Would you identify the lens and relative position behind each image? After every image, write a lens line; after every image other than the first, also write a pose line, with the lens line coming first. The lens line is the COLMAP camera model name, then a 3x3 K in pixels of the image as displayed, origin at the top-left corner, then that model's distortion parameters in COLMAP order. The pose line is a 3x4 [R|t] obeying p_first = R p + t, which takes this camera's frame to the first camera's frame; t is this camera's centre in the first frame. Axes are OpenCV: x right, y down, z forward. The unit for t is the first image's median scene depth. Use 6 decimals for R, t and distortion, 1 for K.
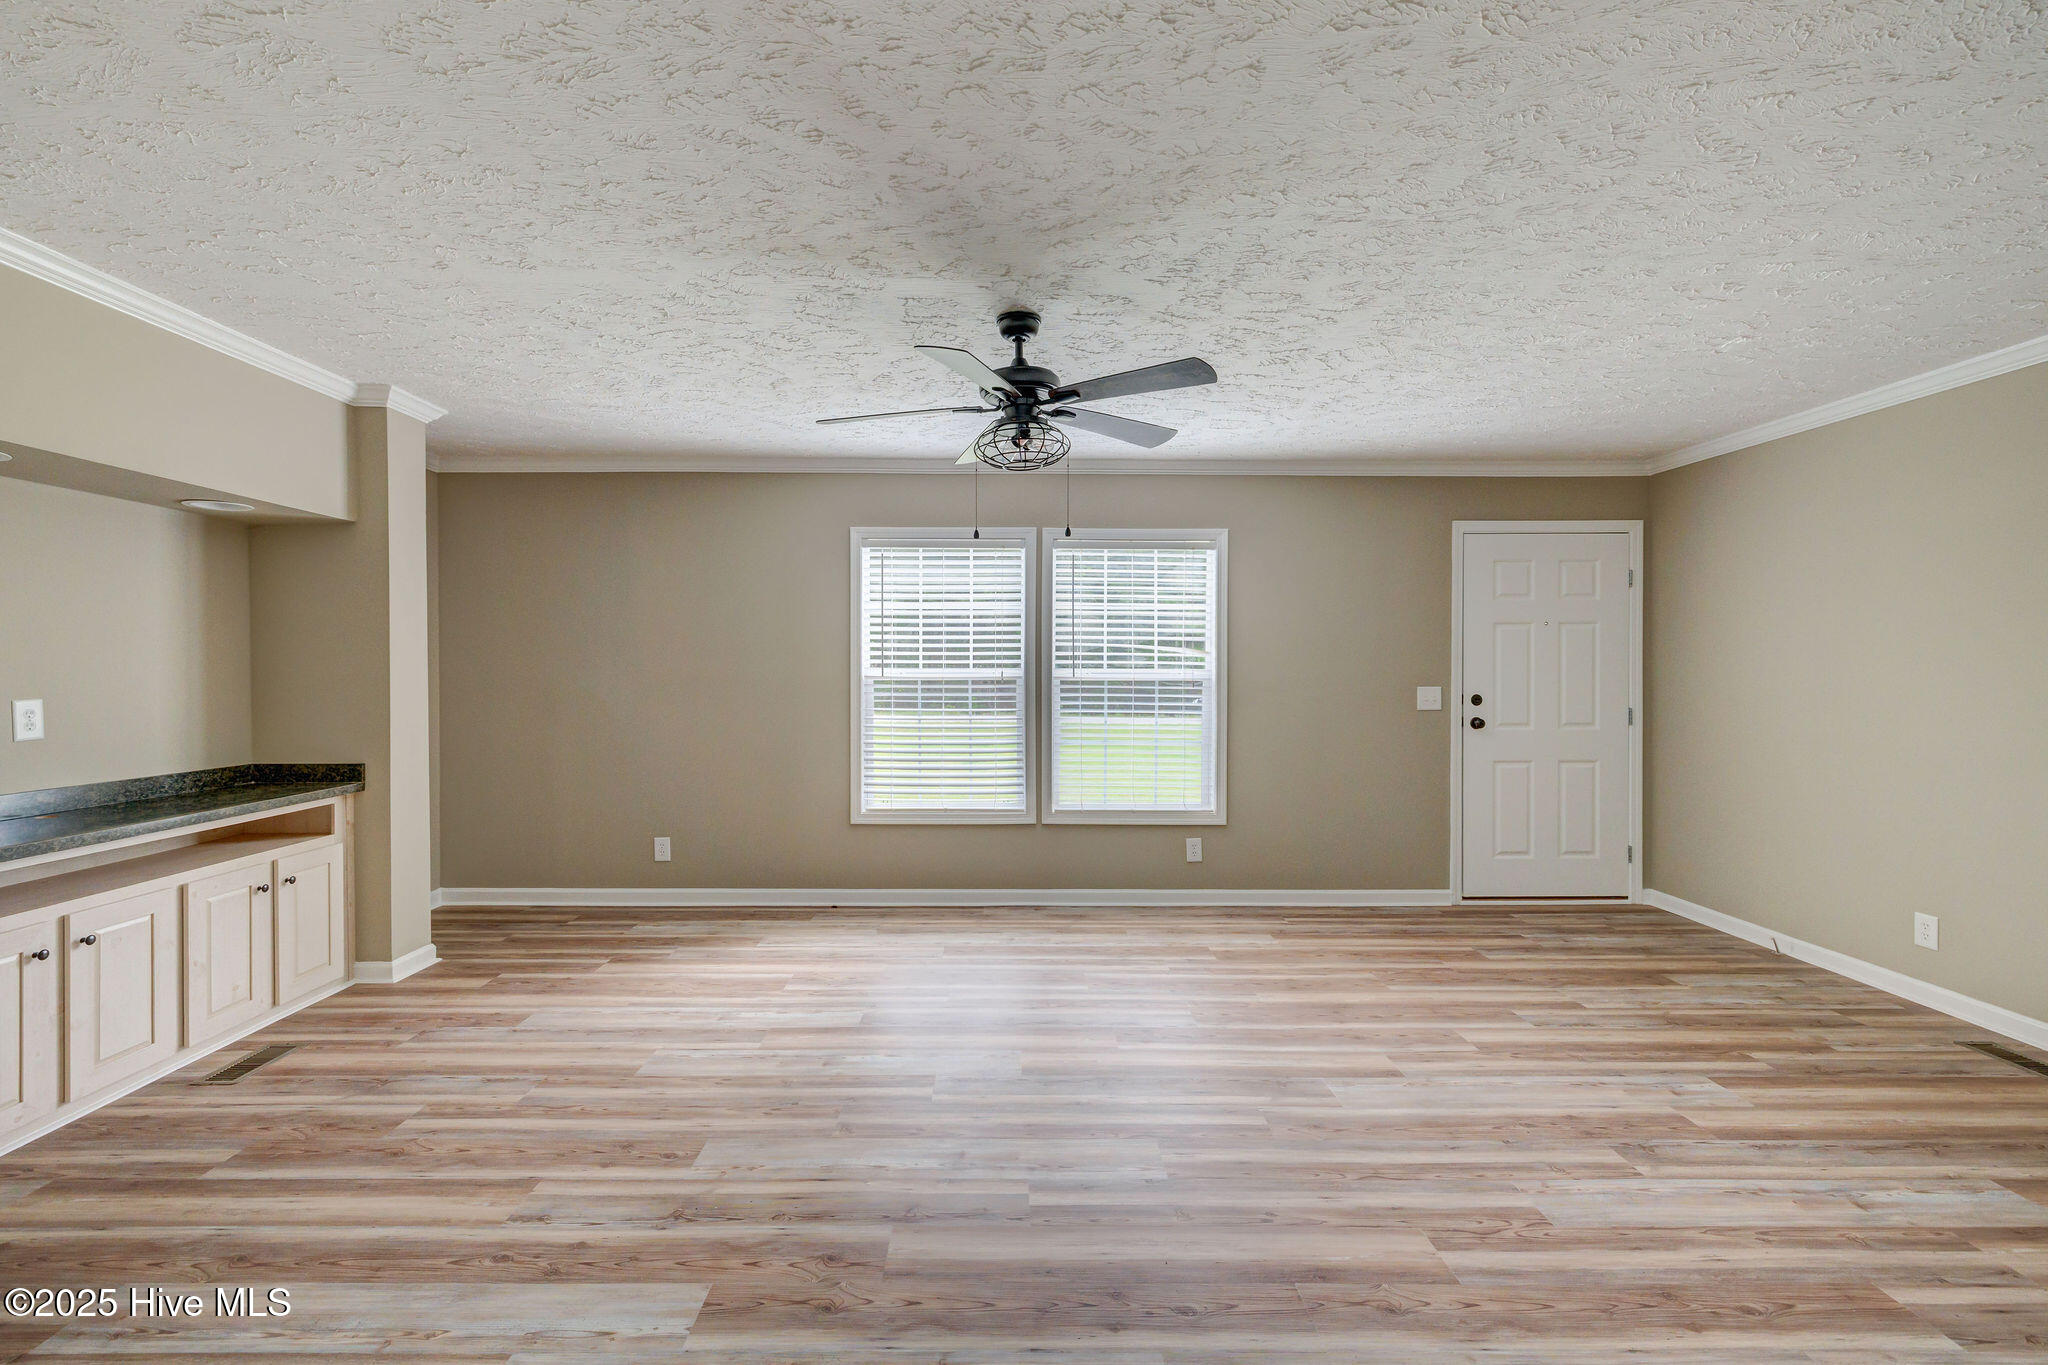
lens RADIAL K [[847.8, 0, 985.0], [0, 847.8, 670.4], [0, 0, 1]] dist [-0.000341, 0.000095]
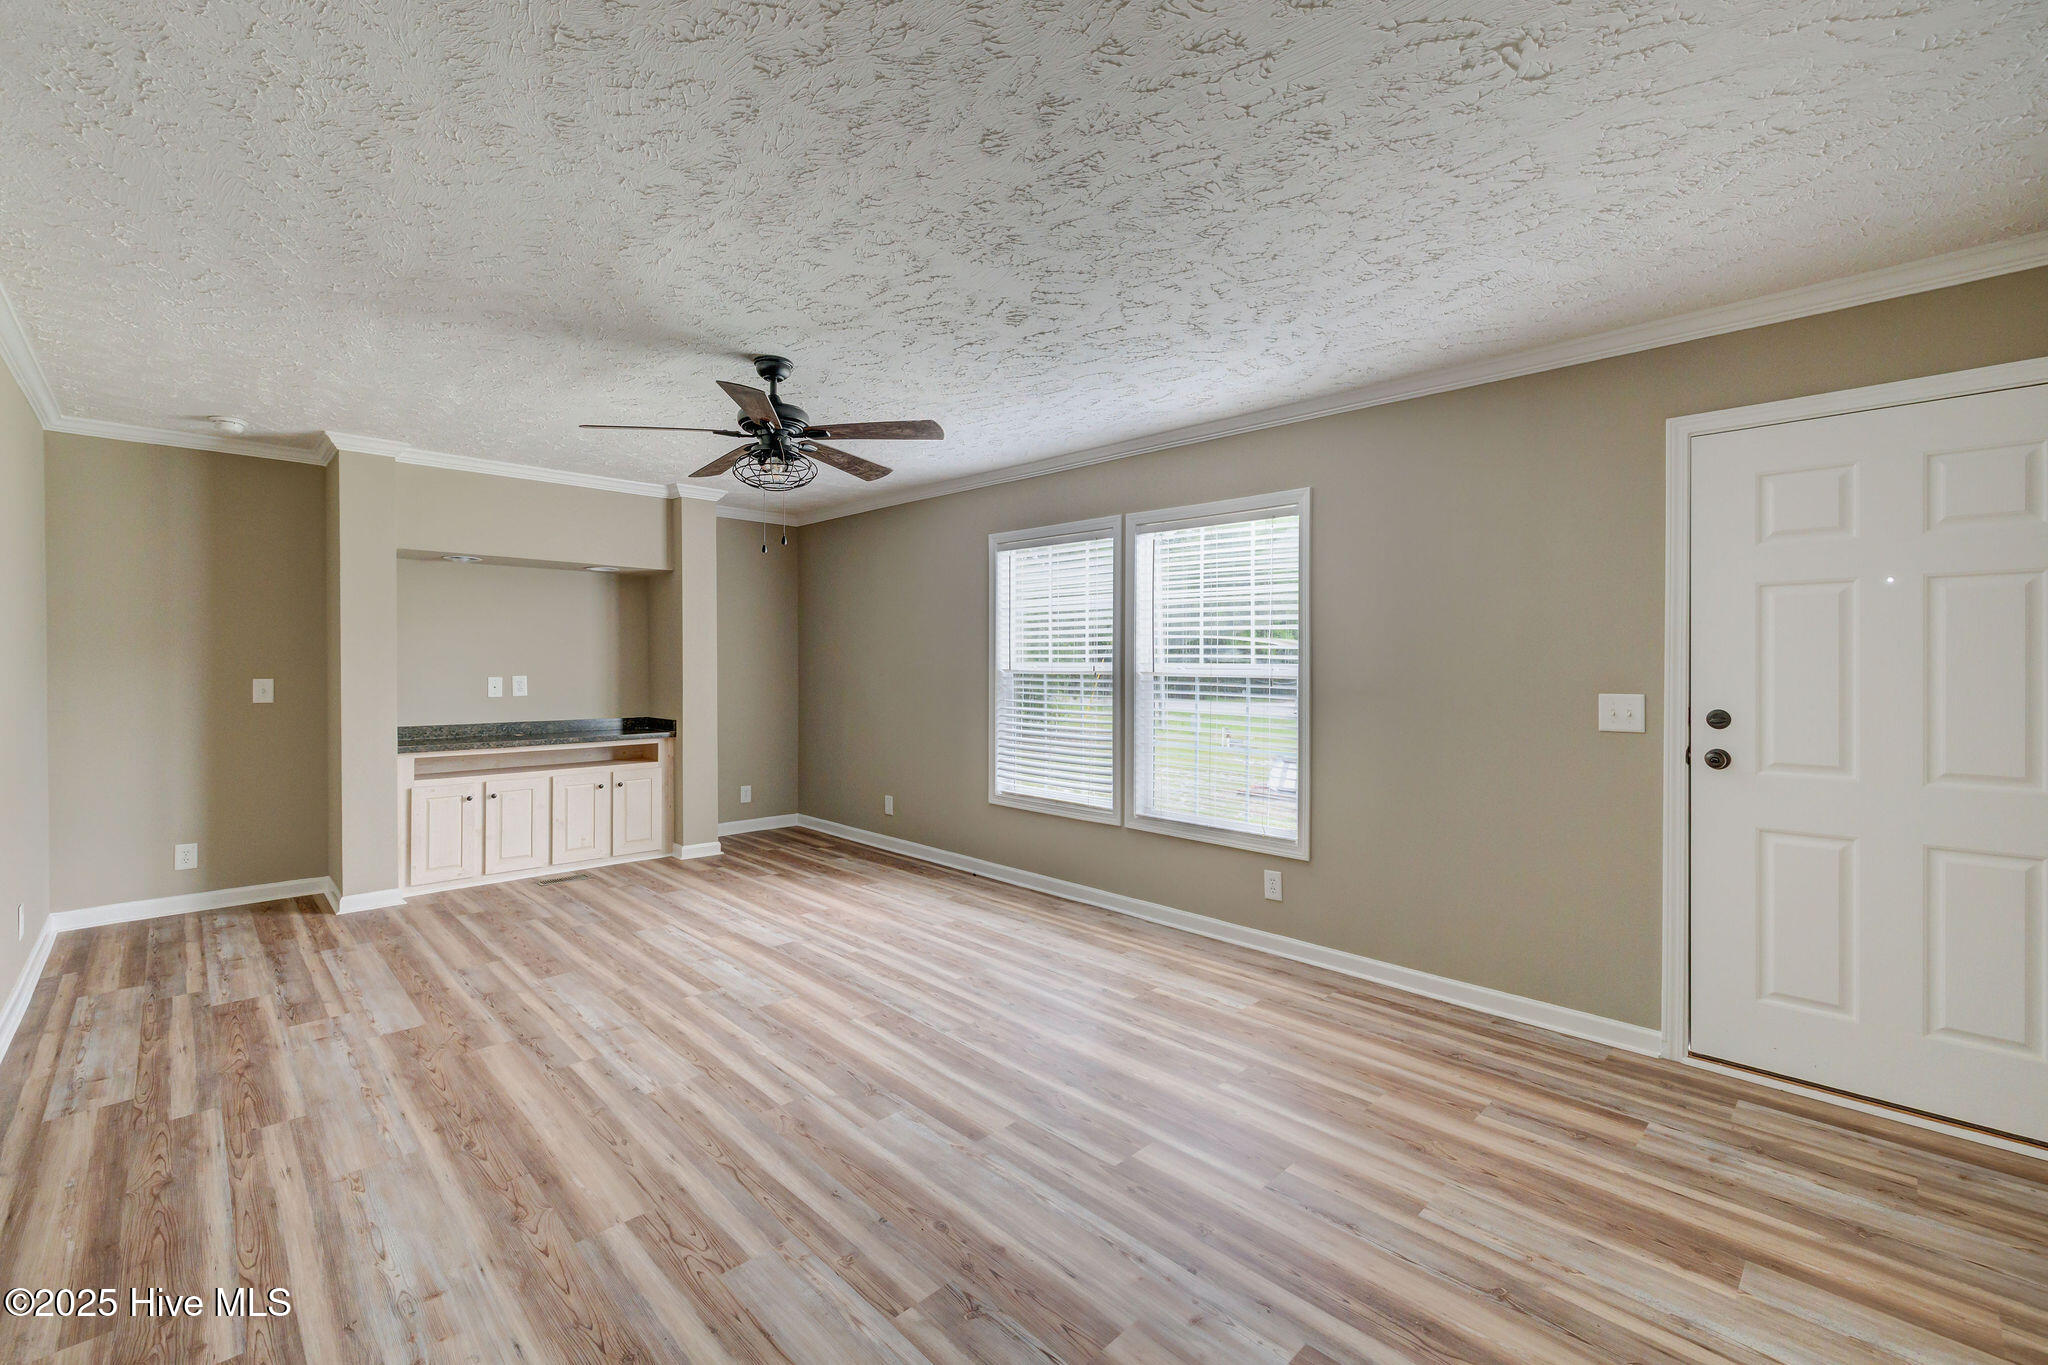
lens RADIAL K [[847.8, 0, 1016.9], [0, 847.8, 662.2], [0, 0, 1]] dist [-0.000341, 0.000095]
pose [[0.702302, 0.002280, -0.711875, 0.777952], [-0.006275, 0.999976, -0.002989, 0.000659], [0.711851, 0.006567, 0.702299, 0.295964]]
